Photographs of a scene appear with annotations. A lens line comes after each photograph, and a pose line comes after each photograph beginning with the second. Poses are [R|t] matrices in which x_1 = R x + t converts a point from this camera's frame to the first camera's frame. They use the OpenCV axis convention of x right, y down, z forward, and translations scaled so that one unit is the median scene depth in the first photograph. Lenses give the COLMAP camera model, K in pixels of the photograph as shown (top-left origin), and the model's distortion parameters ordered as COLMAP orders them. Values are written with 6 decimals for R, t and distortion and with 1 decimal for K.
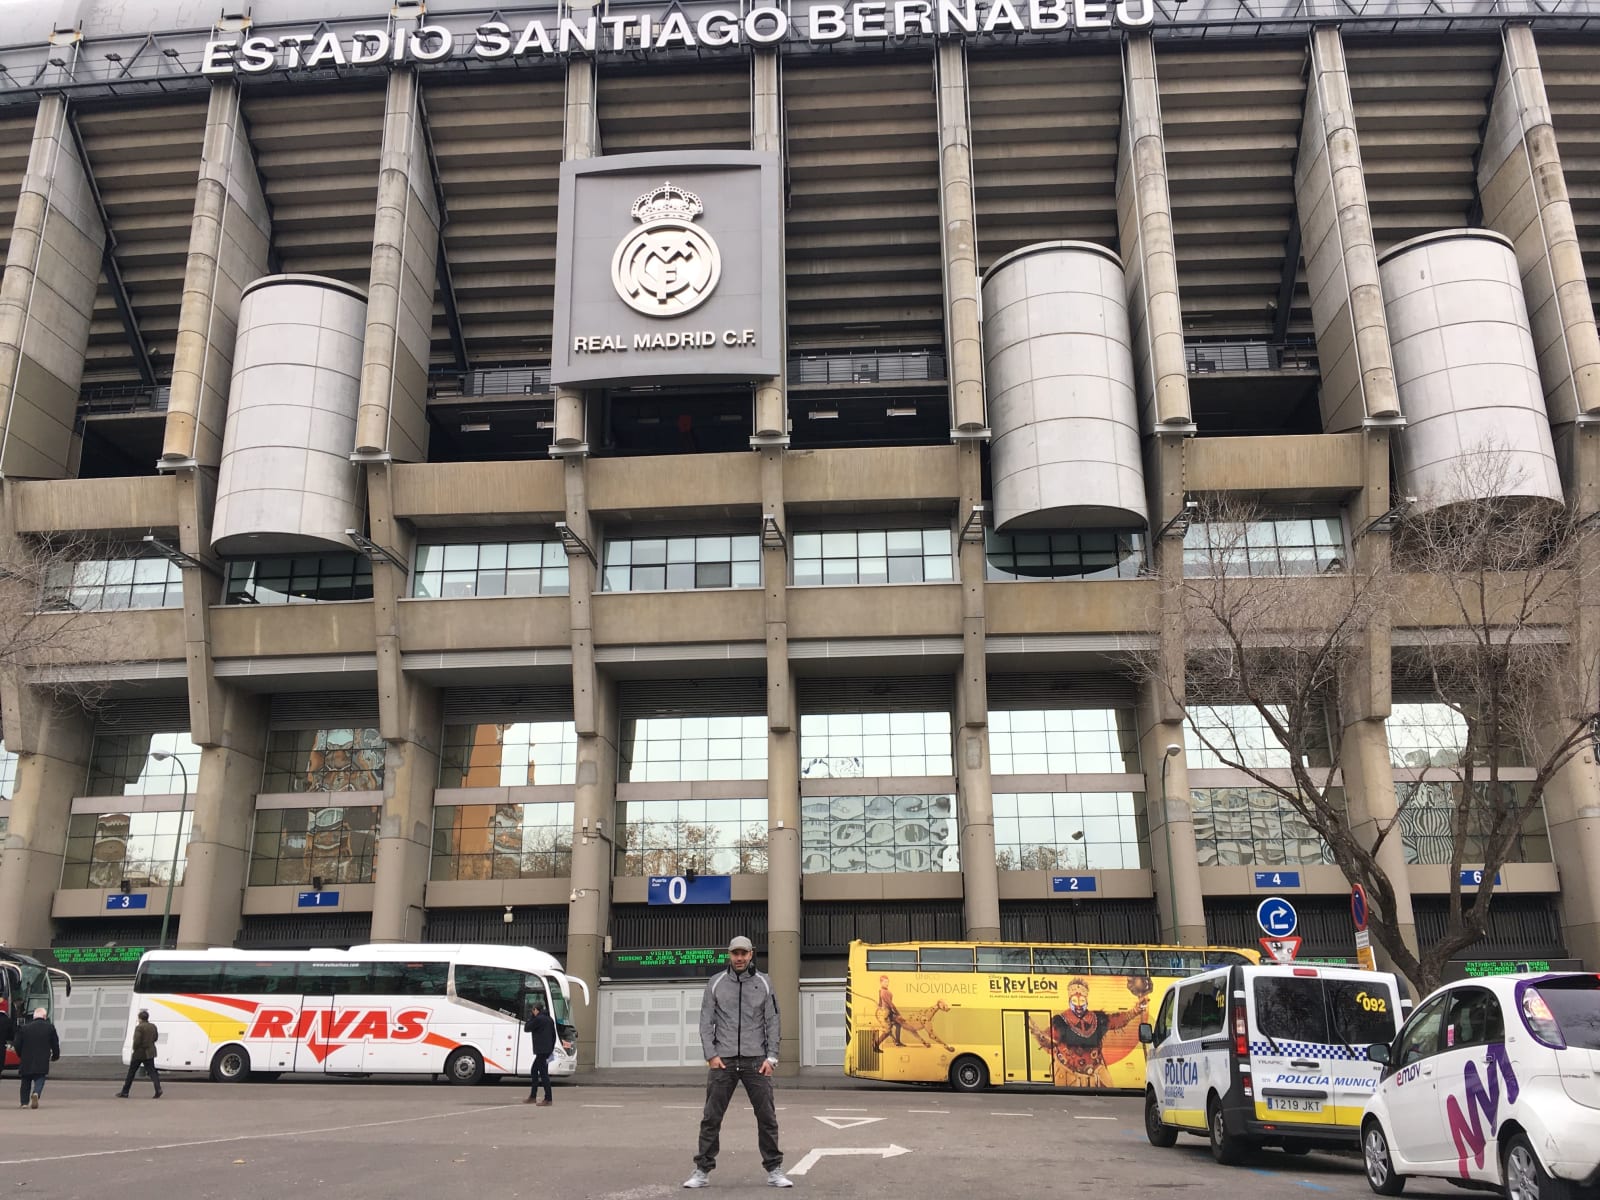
lens RADIAL K [[1303.0, 0, 818.5], [0, 1303.0, 621.6], [0, 0, 1]] dist [0.077224, -0.089093]
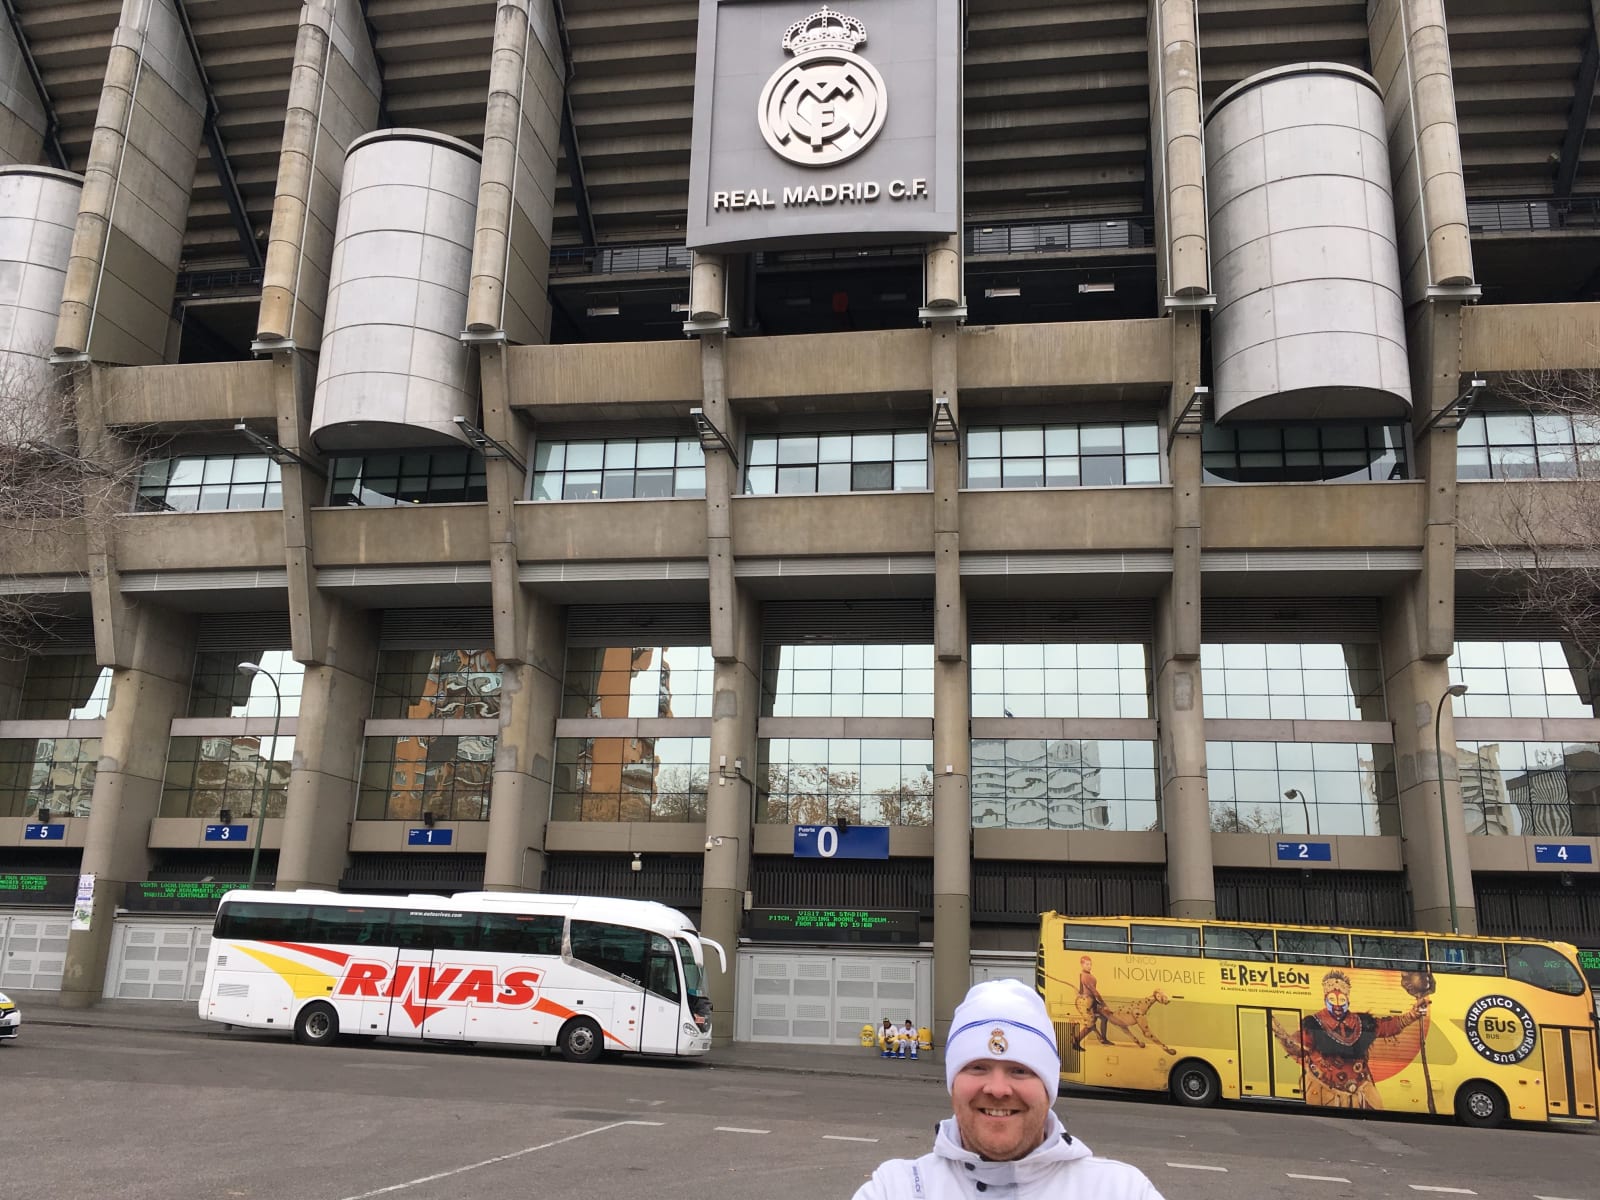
lens RADIAL K [[1214.3, 0, 802.5], [0, 1214.3, 646.4], [0, 0, 1]] dist [0.070904, -0.073699]
pose [[0.993404, 0.015032, -0.113680, -0.034338], [-0.009935, 0.998925, 0.045271, 0.039846], [0.114239, -0.043843, 0.992485, 0.203760]]
